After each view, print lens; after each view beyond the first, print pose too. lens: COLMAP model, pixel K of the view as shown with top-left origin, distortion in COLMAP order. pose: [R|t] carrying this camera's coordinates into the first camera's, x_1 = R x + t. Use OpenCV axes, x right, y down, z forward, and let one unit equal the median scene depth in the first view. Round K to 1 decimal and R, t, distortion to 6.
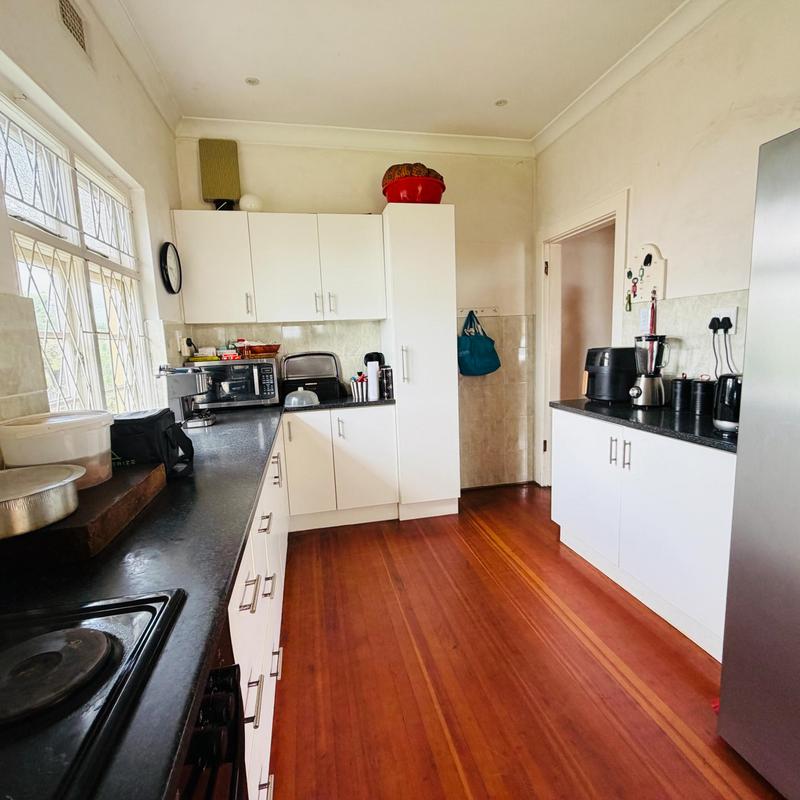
lens RADIAL K [[427.1, 0, 397.7], [0, 427.1, 400.7], [0, 0, 1]] dist [0.000278, -0.000018]
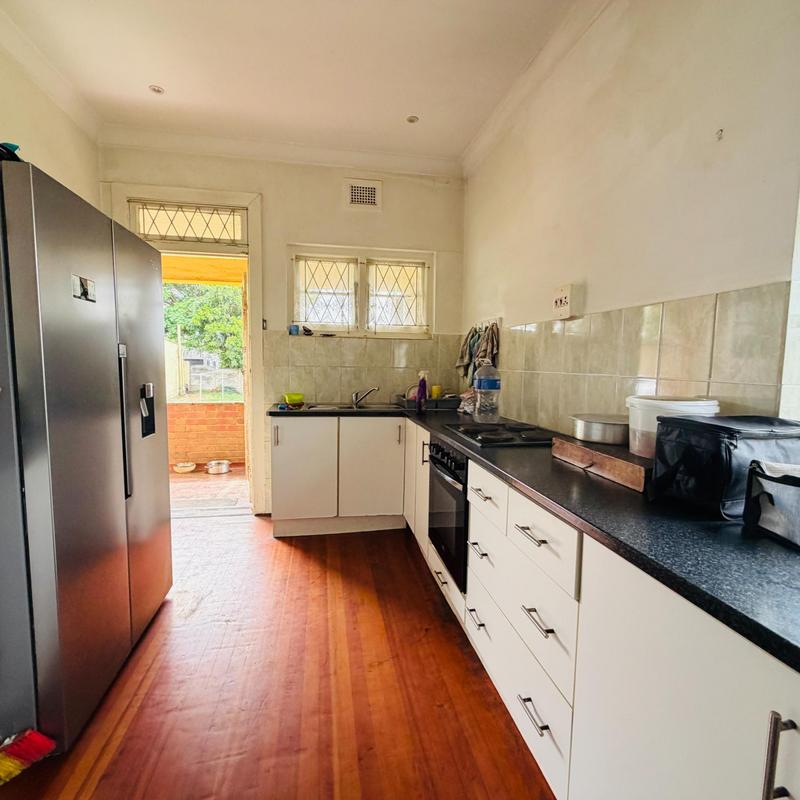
lens RADIAL K [[427.1, 0, 397.7], [0, 427.1, 400.7], [0, 0, 1]] dist [0.000278, -0.000018]
pose [[-0.998957, 0.020296, 0.040905, -0.023549], [0.029291, 0.972030, 0.233023, -0.094304], [-0.035032, 0.233978, -0.971610, 0.806980]]
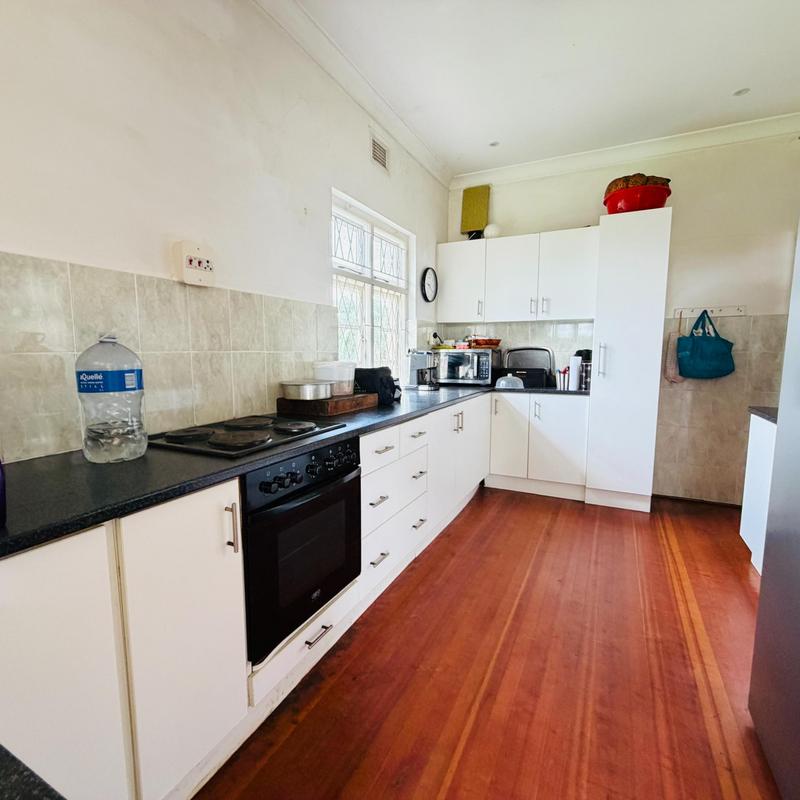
lens RADIAL K [[427.1, 0, 397.7], [0, 427.1, 400.7], [0, 0, 1]] dist [0.000278, -0.000018]
pose [[0.777066, 0.113428, -0.619114, 0.305280], [-0.120183, 0.992269, 0.030950, 0.048820], [0.617838, 0.050357, 0.784691, -0.184088]]
